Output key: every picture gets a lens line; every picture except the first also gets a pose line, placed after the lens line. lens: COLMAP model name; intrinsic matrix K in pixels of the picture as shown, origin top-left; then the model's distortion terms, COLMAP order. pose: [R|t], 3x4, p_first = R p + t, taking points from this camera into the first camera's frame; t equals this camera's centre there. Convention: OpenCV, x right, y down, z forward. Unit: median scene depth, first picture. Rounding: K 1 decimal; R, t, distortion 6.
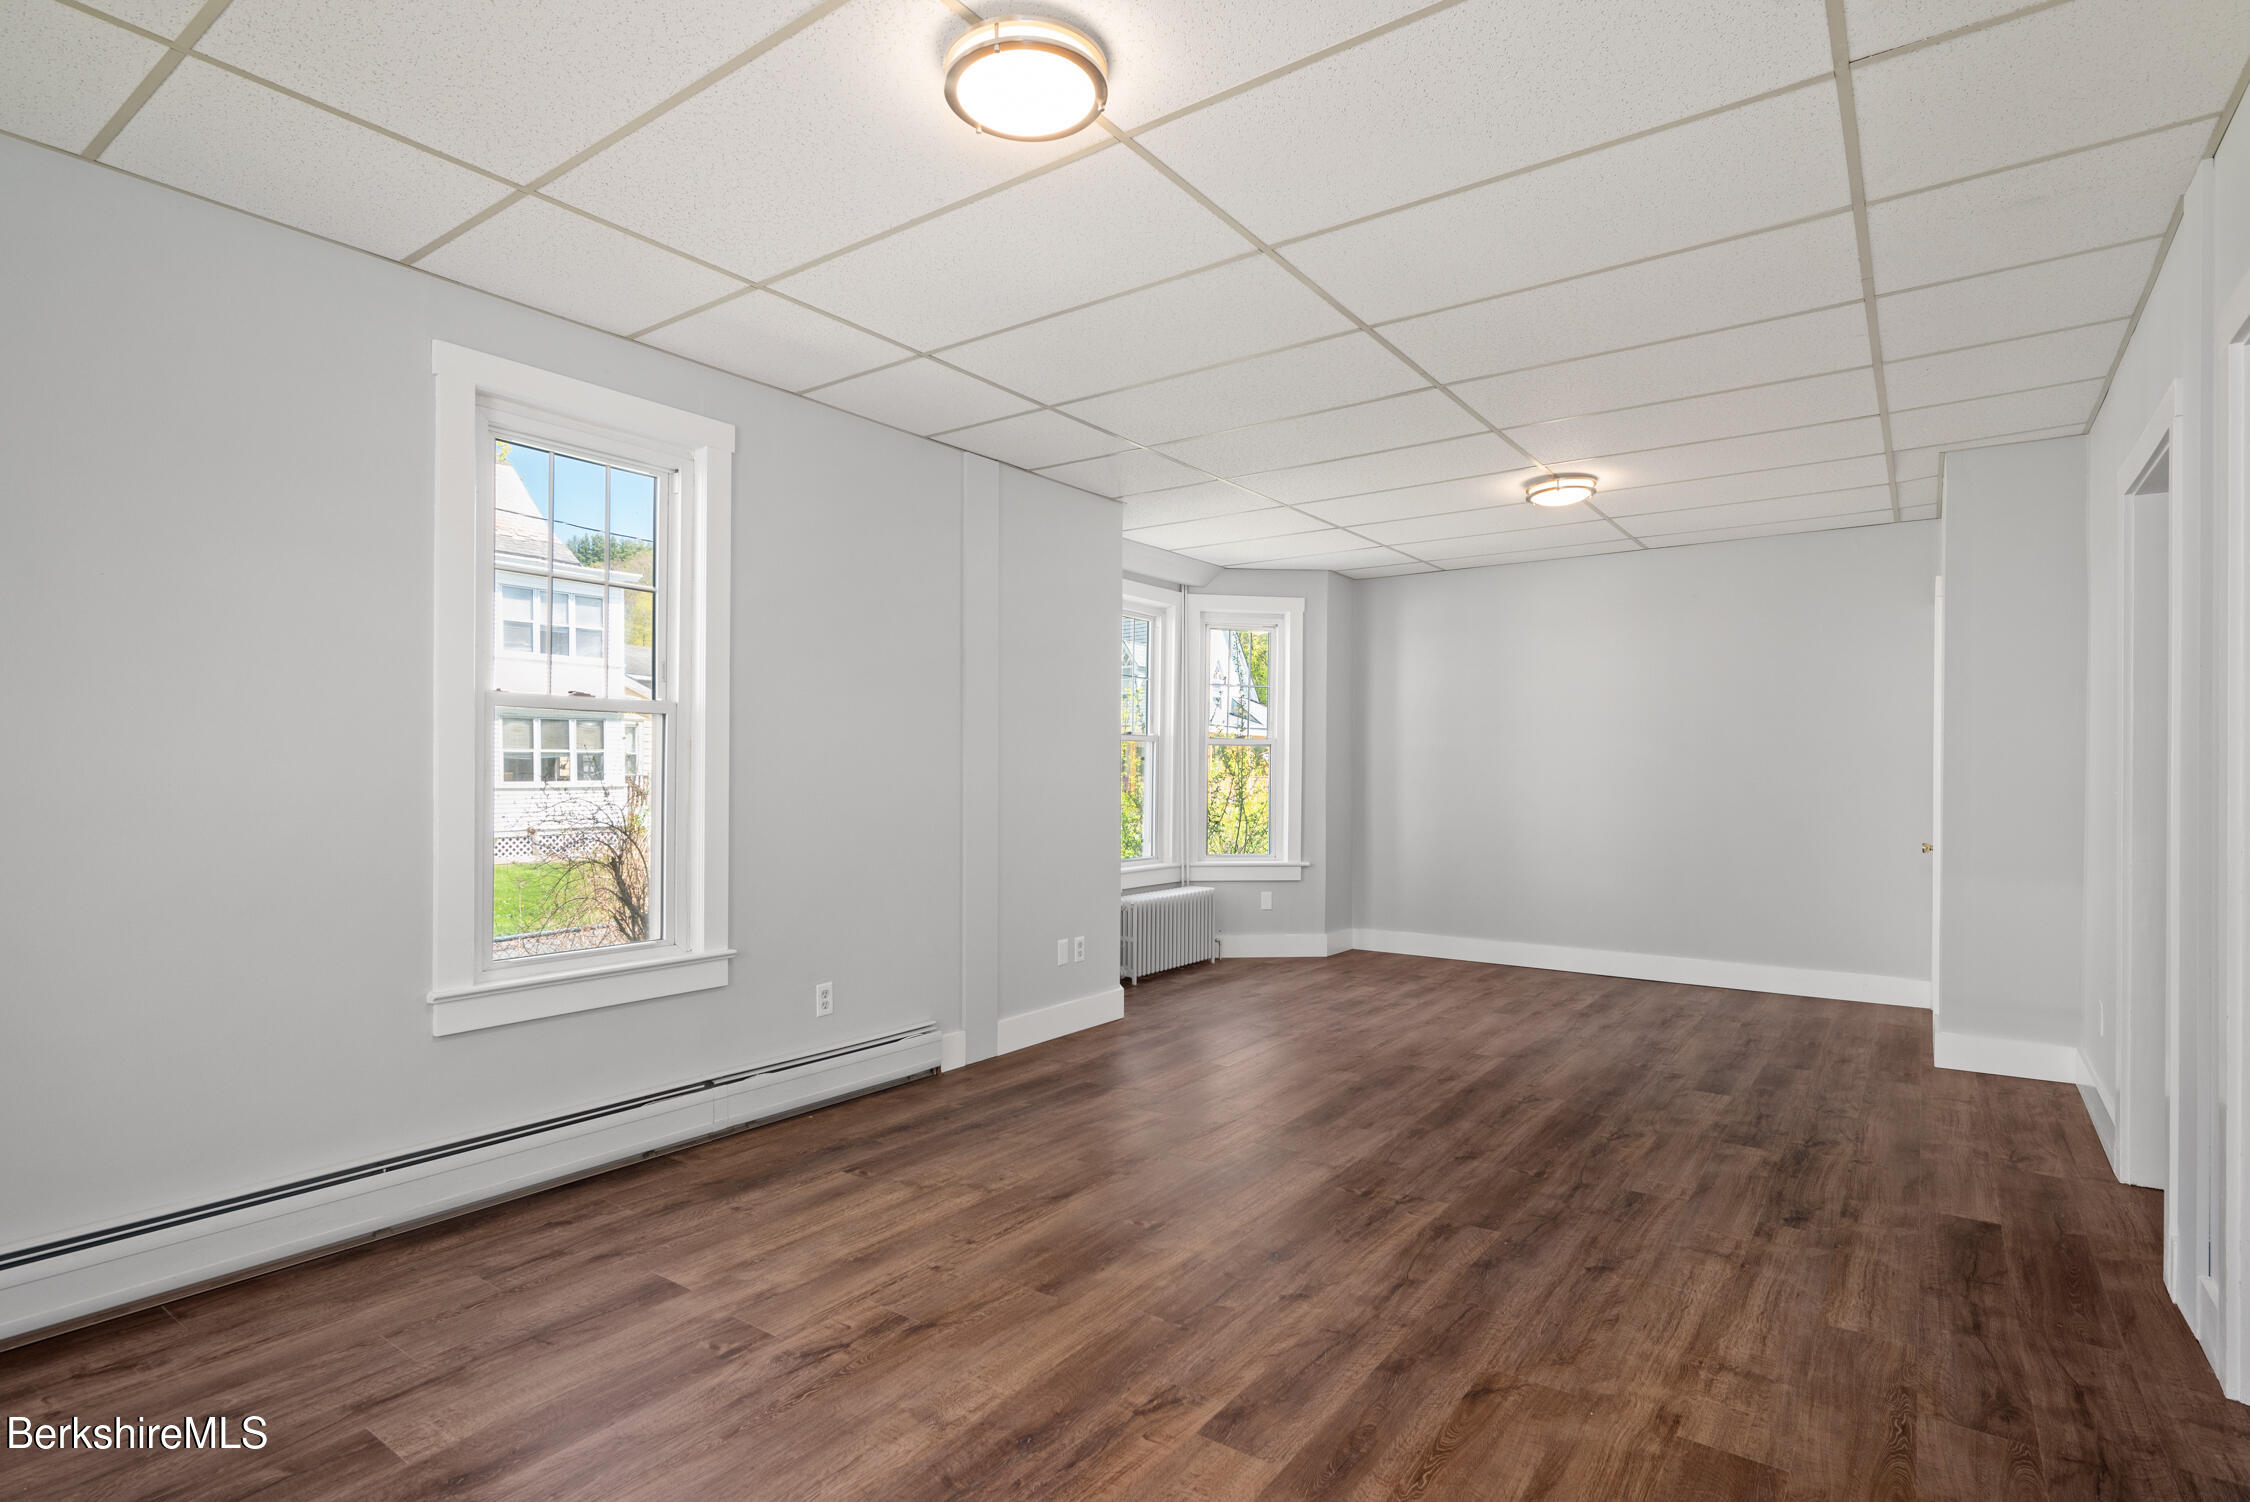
lens RADIAL K [[1126.3, 0, 1123.4], [0, 1126.3, 764.7], [0, 0, 1]] dist [-0.009459, 0.000999]
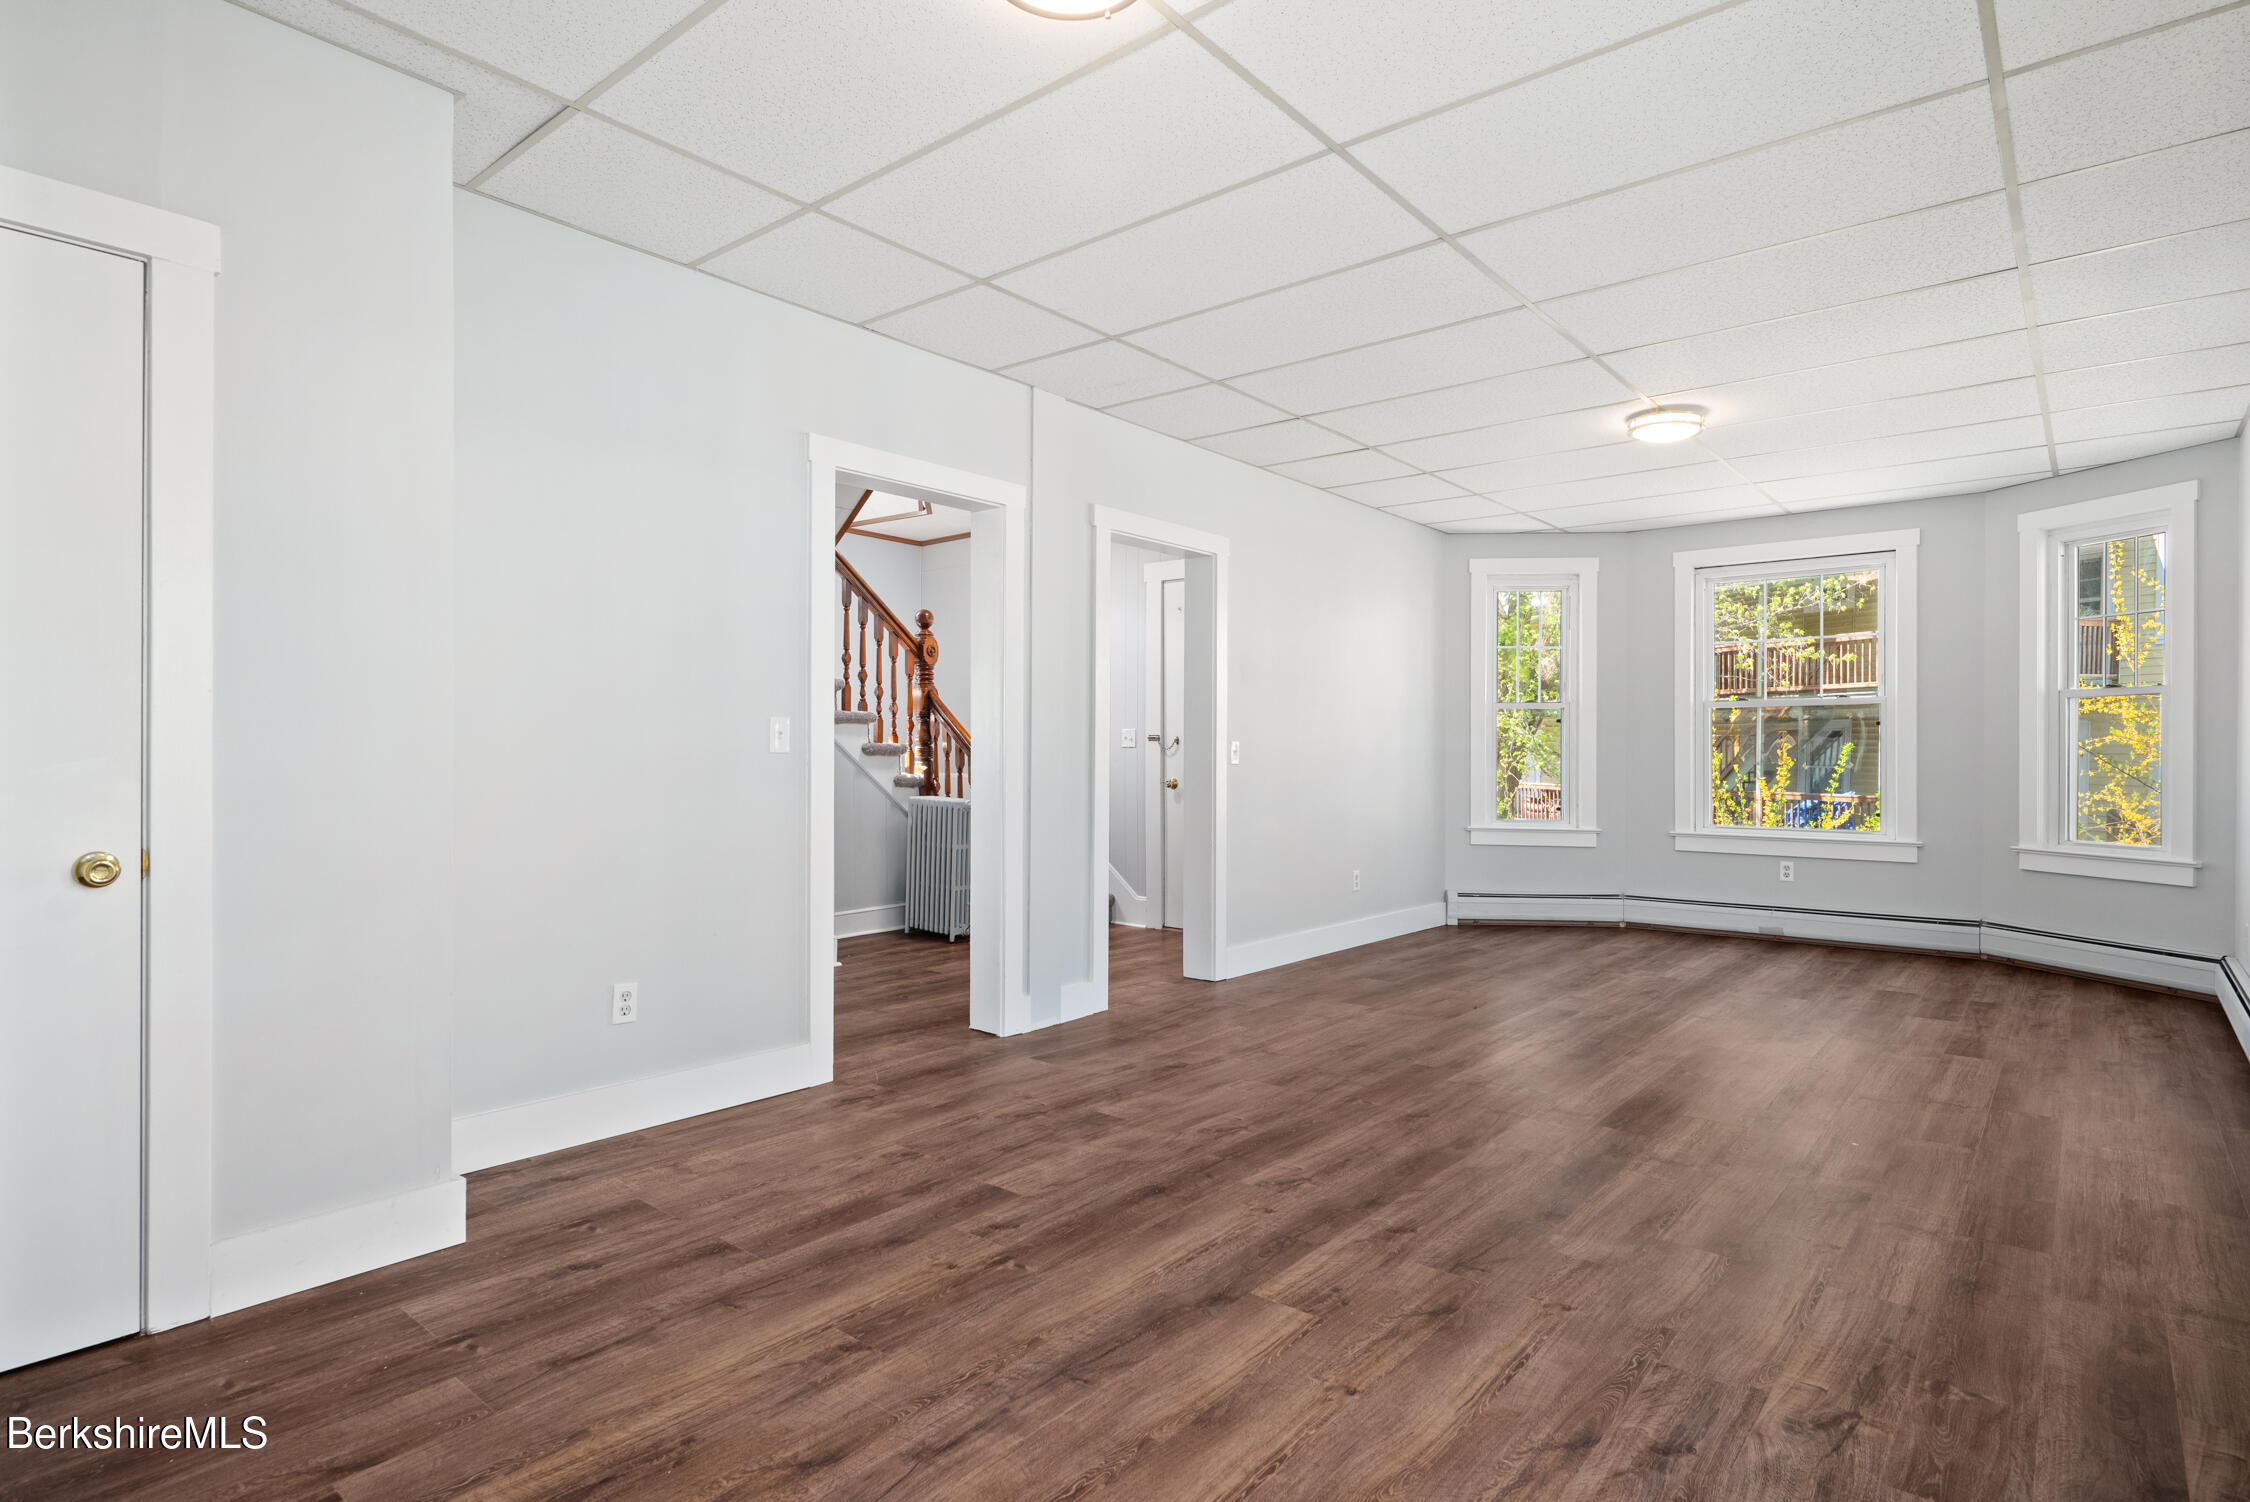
lens RADIAL K [[1160.9, 0, 1127.5], [0, 1160.9, 771.1], [0, 0, 1]] dist [-0.002773, 0.001278]
pose [[-0.997185, -0.007462, 0.074609, 0.437706], [-0.006631, 0.999913, 0.011372, 0.040220], [-0.074687, 0.010846, -0.997148, 1.829530]]
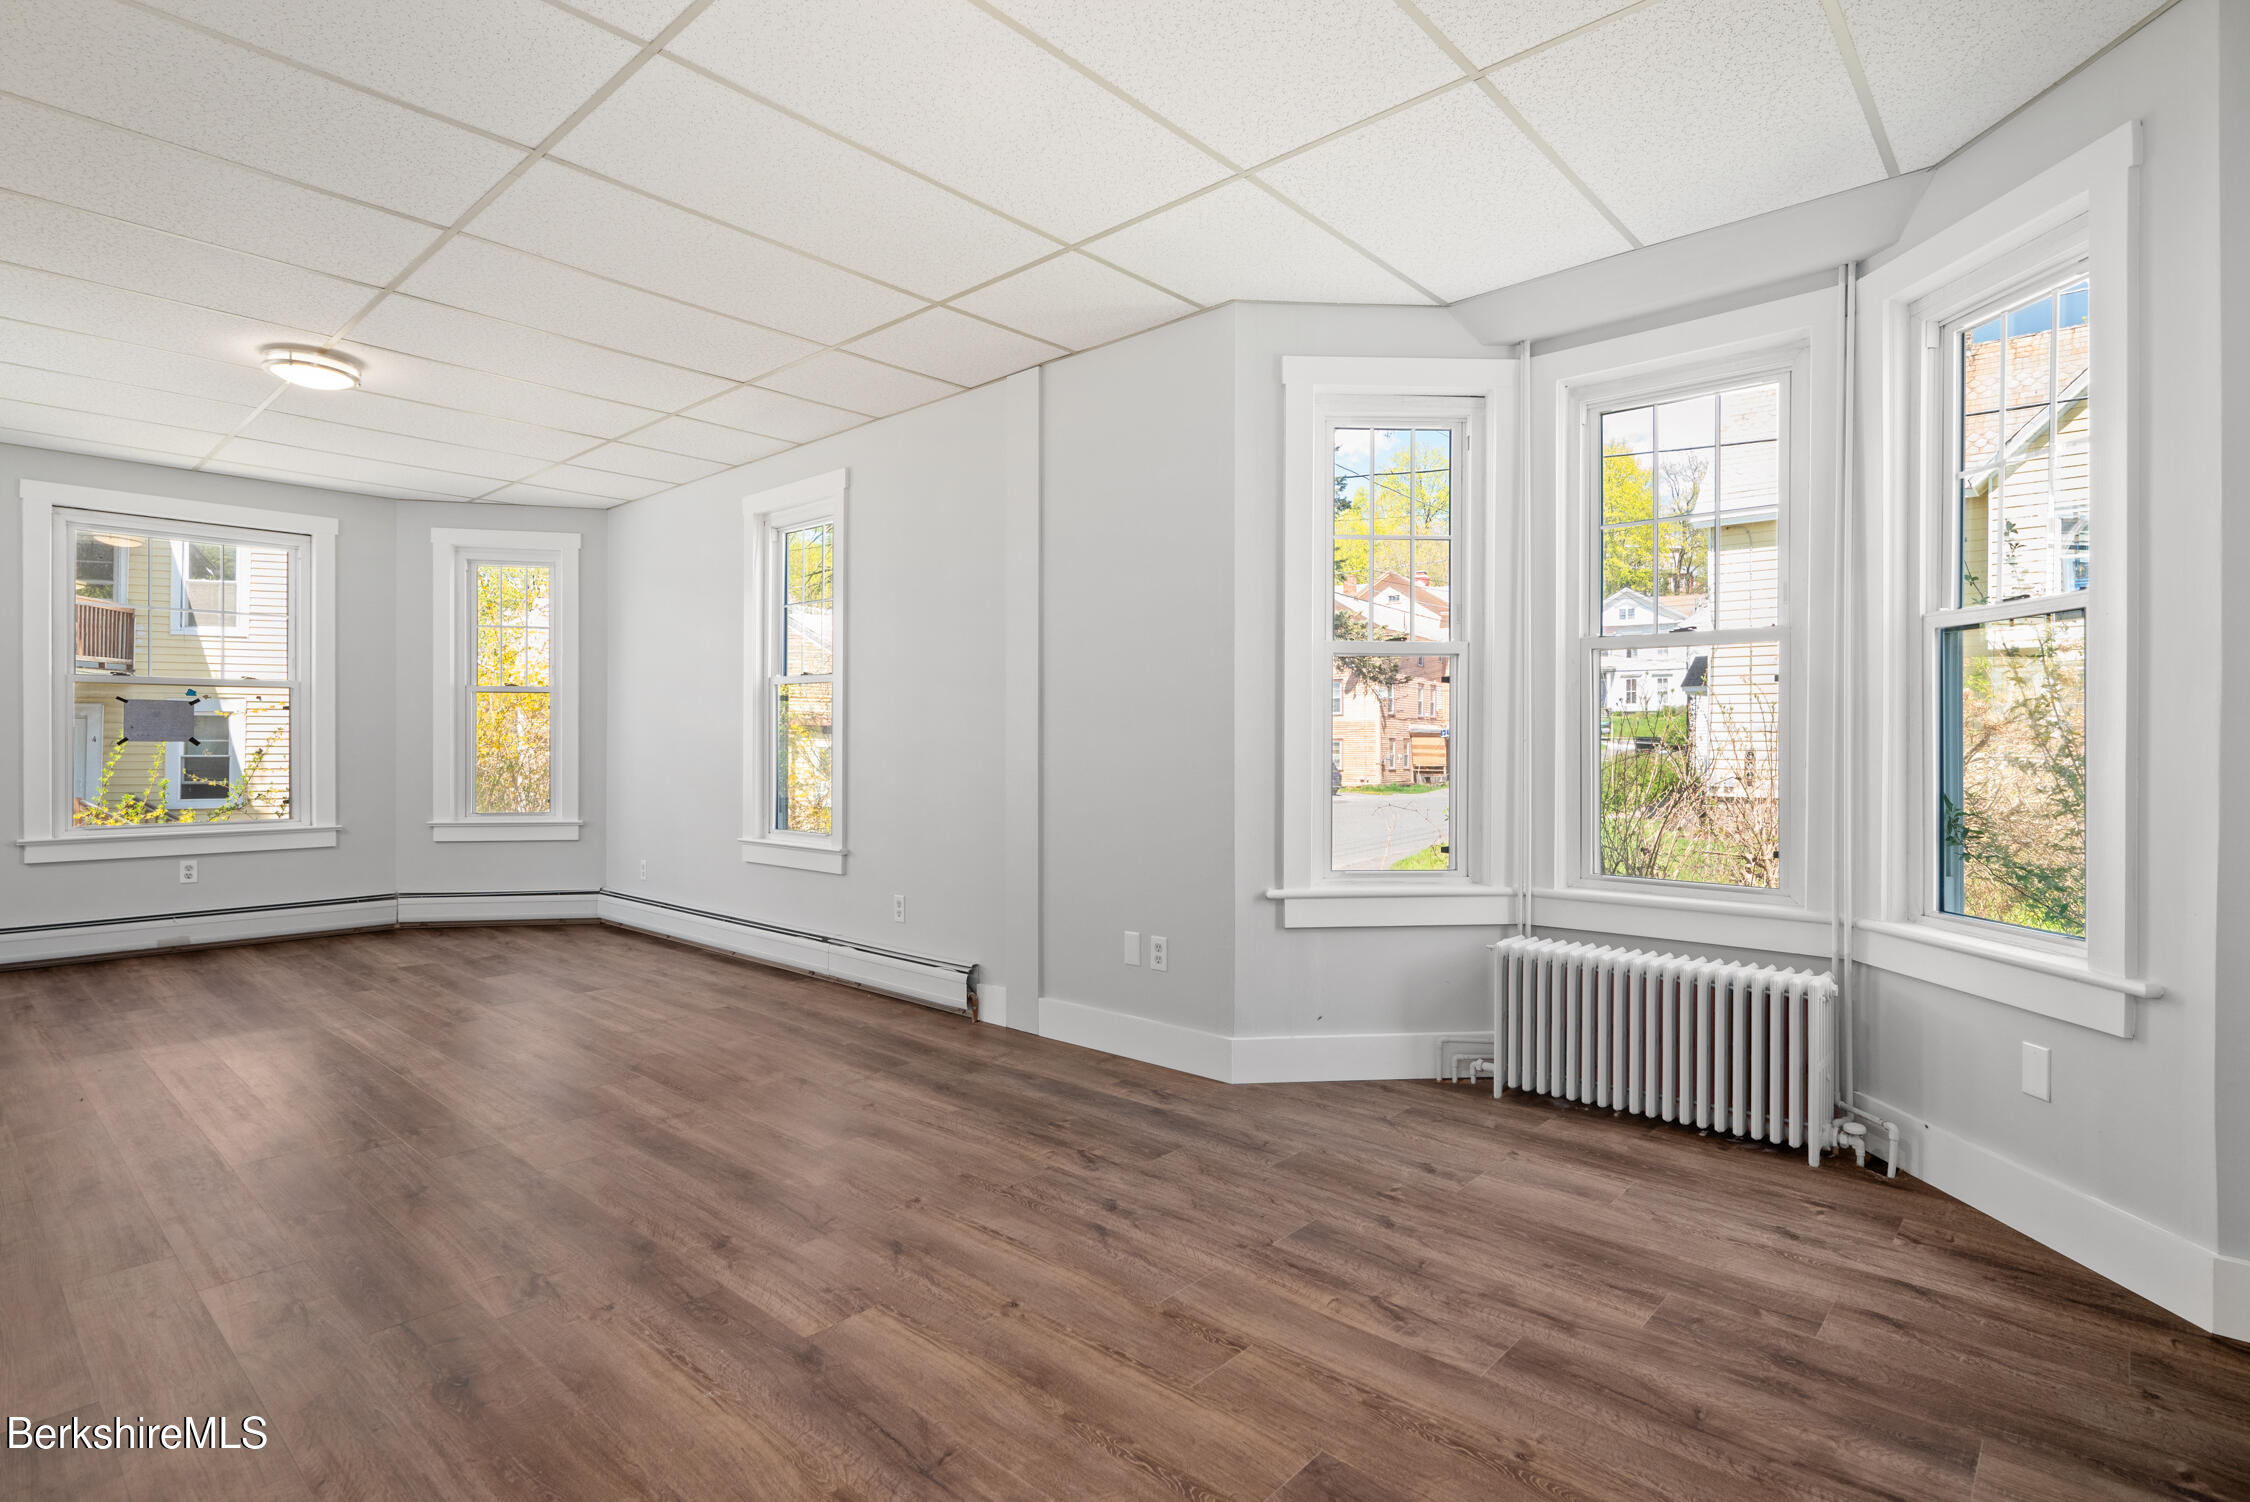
lens RADIAL K [[1126.3, 0, 1131.6], [0, 1126.3, 757.0], [0, 0, 1]] dist [-0.009459, 0.000999]
pose [[-0.106083, 0.010768, -0.994299, 0.926118], [0.003567, 0.999939, 0.010449, 0.039536], [0.994351, -0.002438, -0.106115, 1.432887]]
